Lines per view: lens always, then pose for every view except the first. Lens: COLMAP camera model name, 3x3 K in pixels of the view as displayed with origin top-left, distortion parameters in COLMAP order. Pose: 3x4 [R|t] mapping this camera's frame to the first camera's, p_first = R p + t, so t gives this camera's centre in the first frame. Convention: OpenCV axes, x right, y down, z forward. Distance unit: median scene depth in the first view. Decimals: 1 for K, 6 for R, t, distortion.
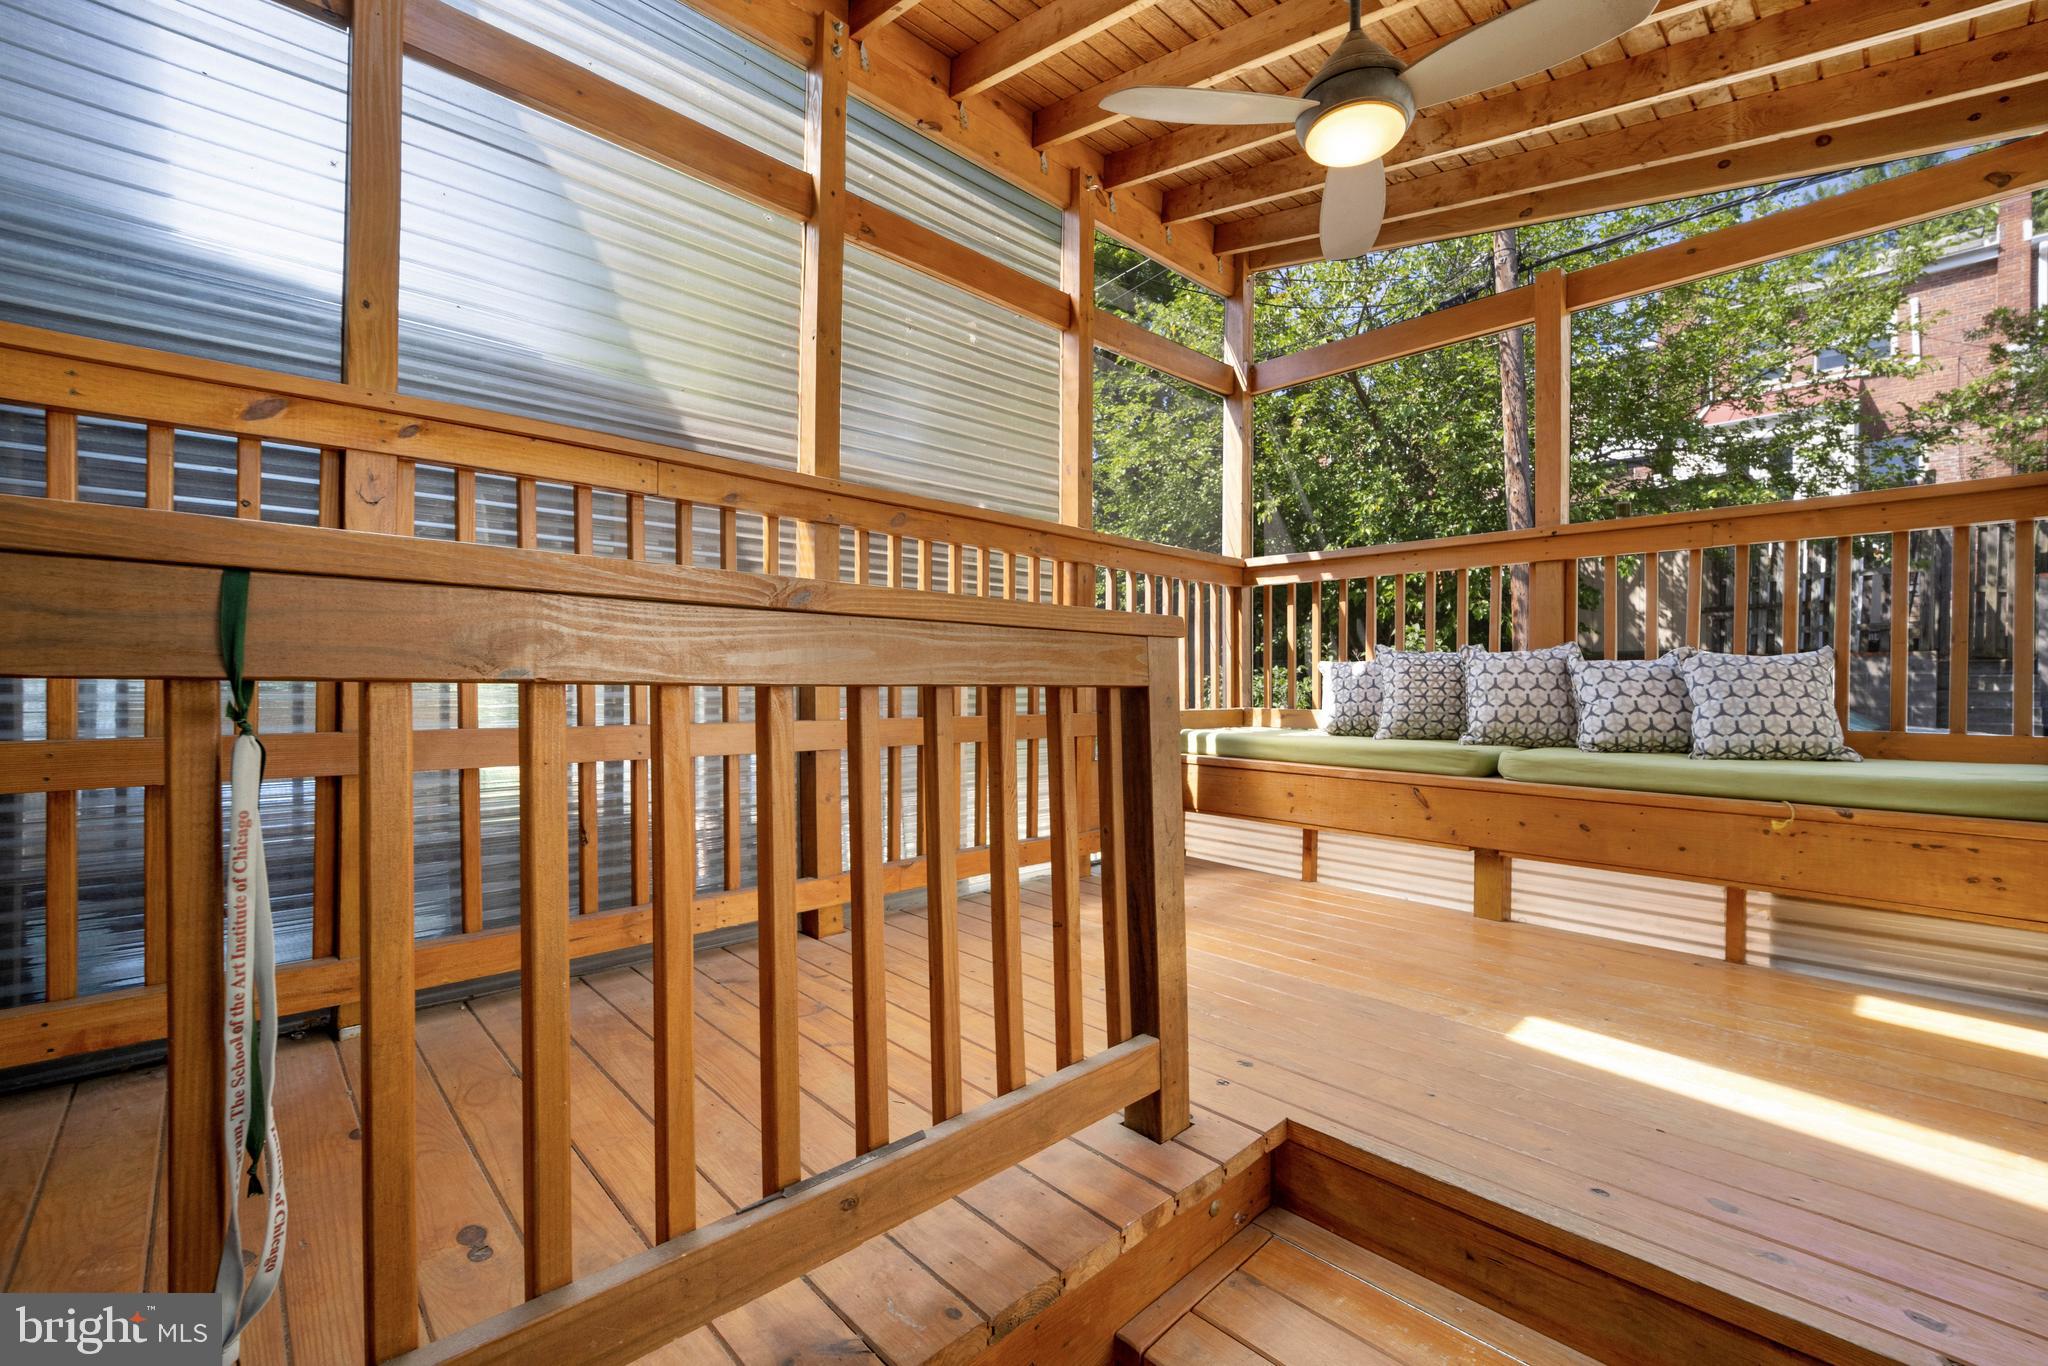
lens RADIAL K [[856.6, 0, 1018.1], [0, 856.6, 688.8], [0, 0, 1]] dist [-0.011322, -0.000073]
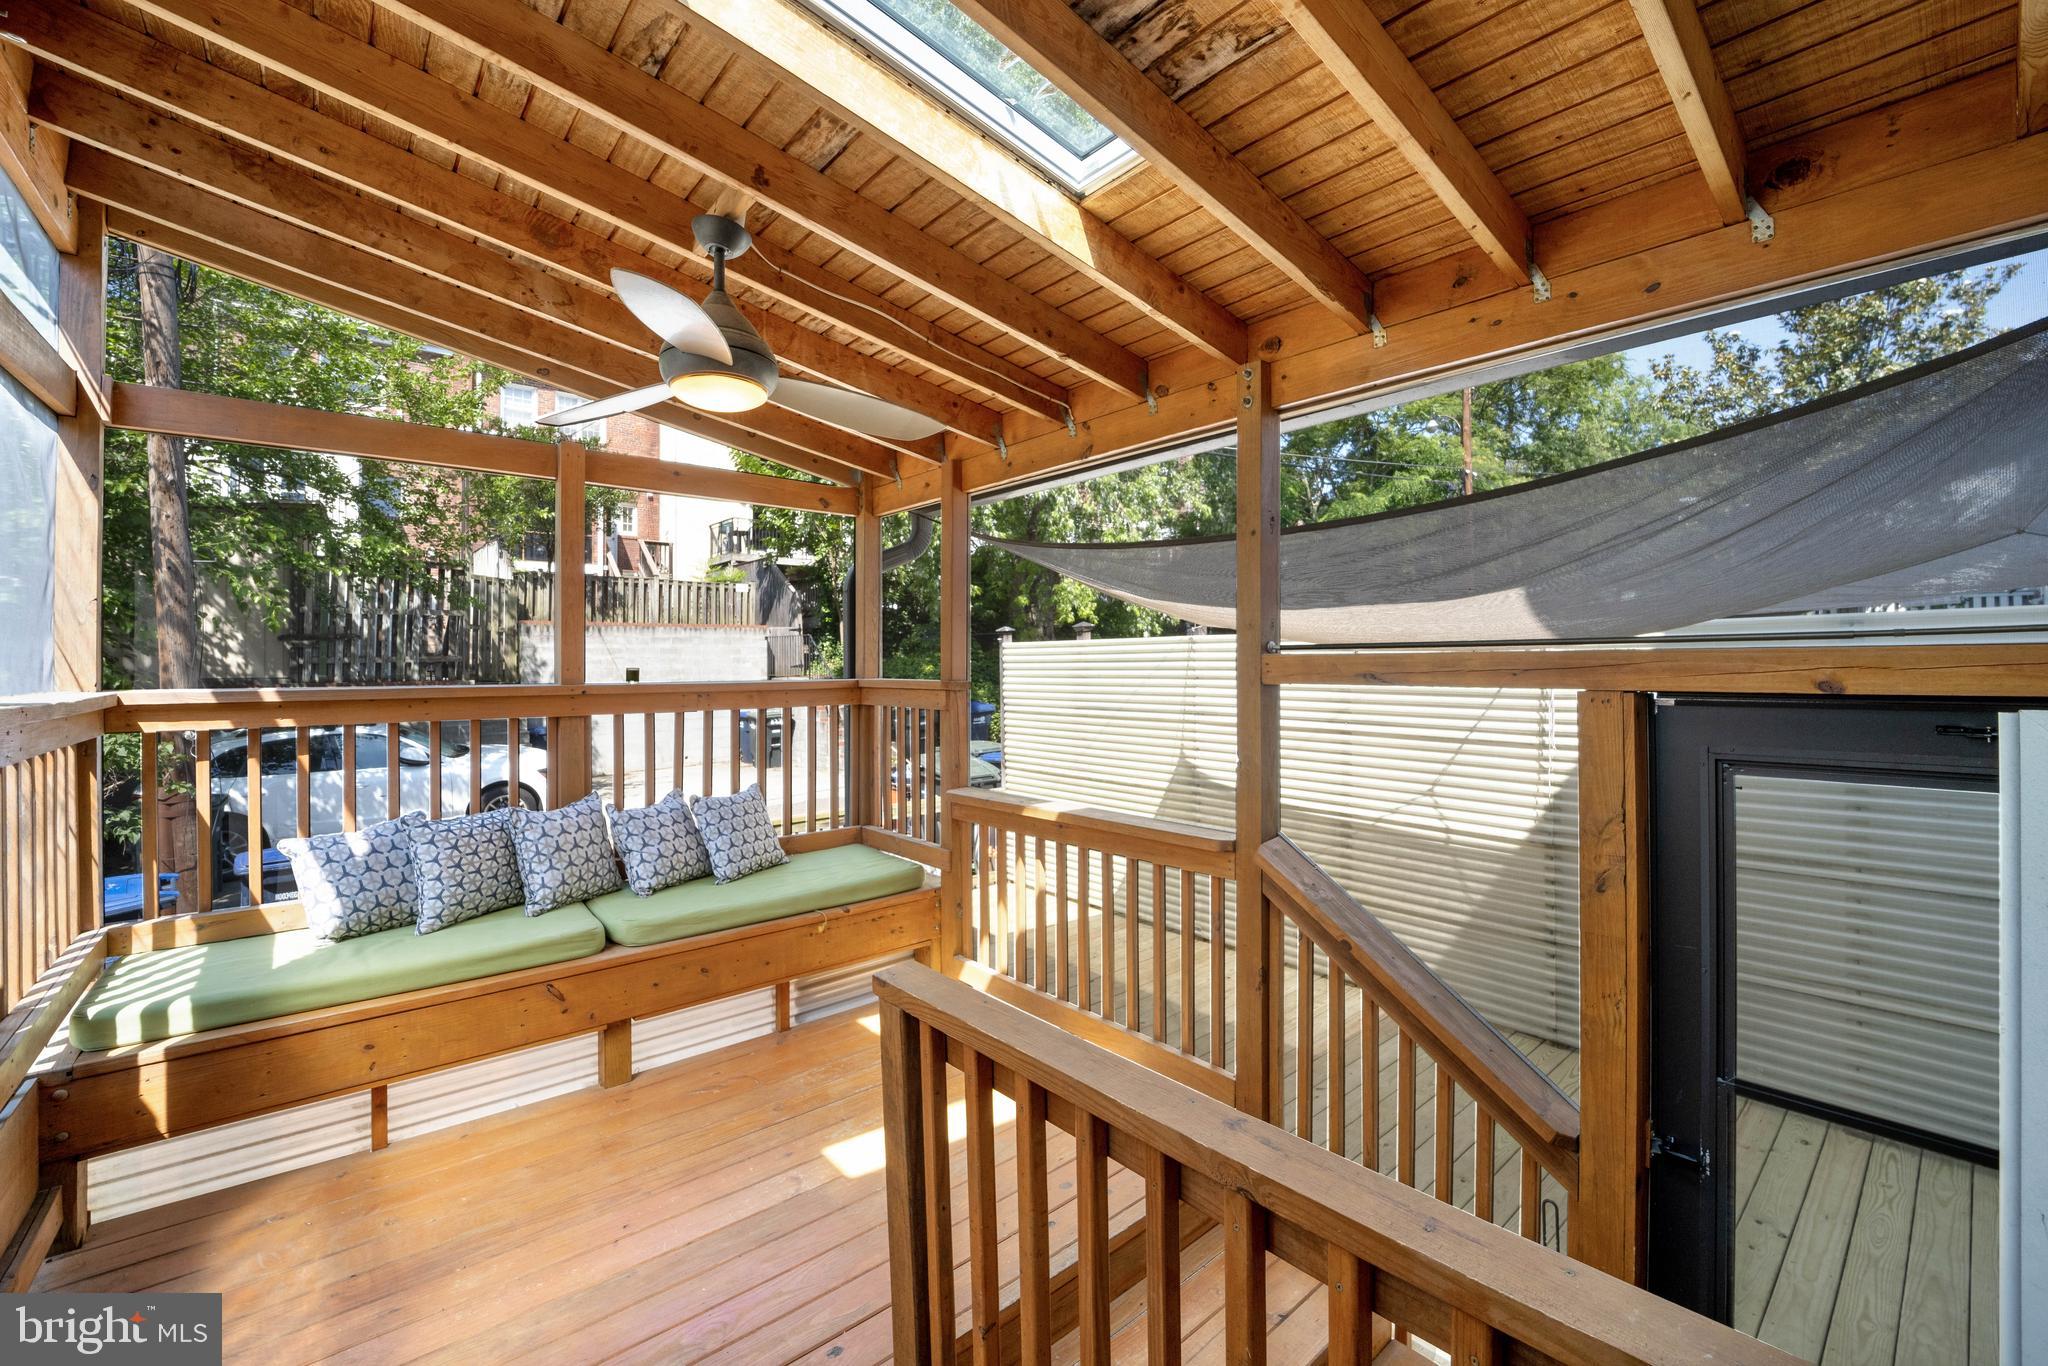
lens RADIAL K [[838.6, 0, 1024.9], [0, 838.6, 648.2], [0, 0, 1]] dist [-0.003328, -0.000194]
pose [[0.045648, 0.012330, 0.998881, -0.395041], [0.006035, 0.999902, -0.012619, -0.214097], [-0.998939, 0.006604, 0.045569, 0.370947]]
